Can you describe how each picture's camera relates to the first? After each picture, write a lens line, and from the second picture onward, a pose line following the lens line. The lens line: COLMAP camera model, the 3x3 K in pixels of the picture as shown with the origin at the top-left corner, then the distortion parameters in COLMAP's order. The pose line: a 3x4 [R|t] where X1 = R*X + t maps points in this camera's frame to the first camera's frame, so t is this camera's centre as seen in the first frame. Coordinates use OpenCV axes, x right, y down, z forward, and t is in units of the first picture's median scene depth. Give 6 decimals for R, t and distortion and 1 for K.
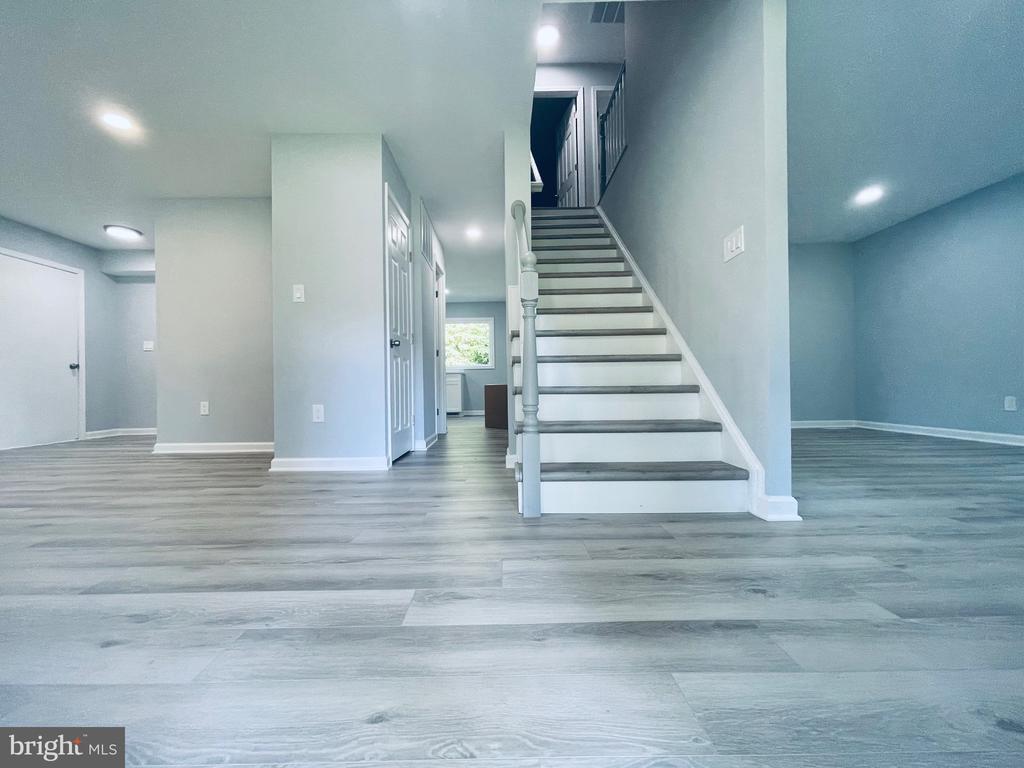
lens RADIAL K [[414.4, 0, 506.5], [0, 414.4, 384.3], [0, 0, 1]] dist [-0.001959, 0.000314]
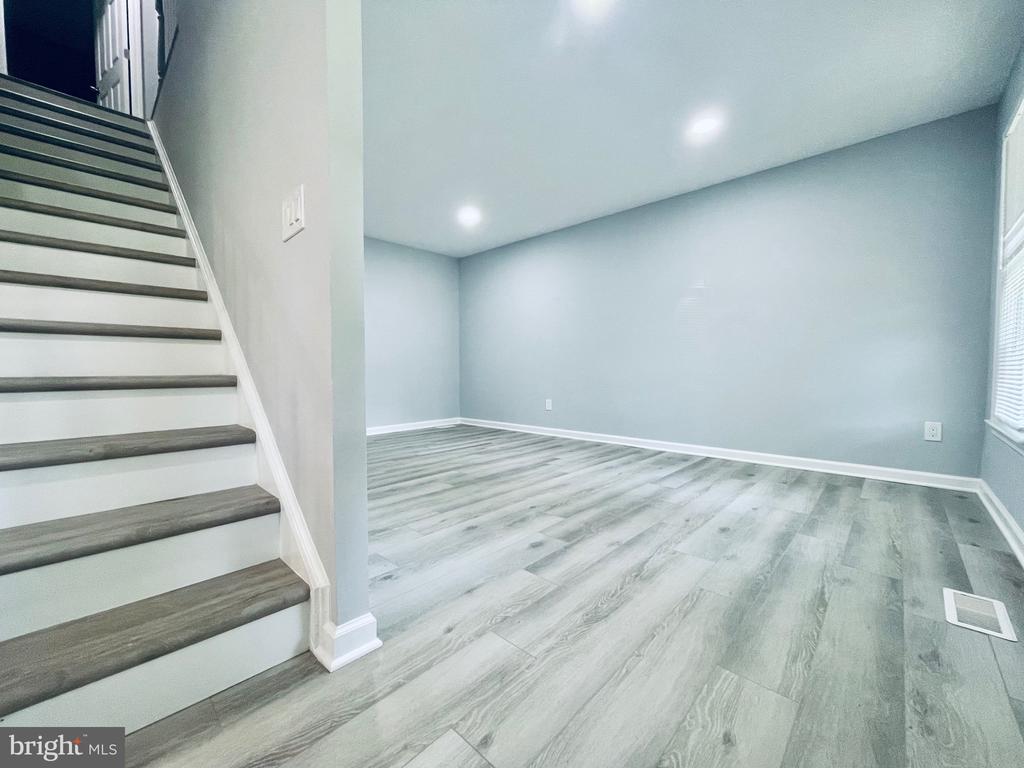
lens RADIAL K [[414.4, 0, 506.5], [0, 414.4, 384.3], [0, 0, 1]] dist [-0.001959, 0.000314]
pose [[0.696036, -0.011475, 0.717916, 0.170808], [-0.011869, 0.999552, 0.027484, -0.055387], [-0.717909, -0.027651, 0.695587, 0.178654]]
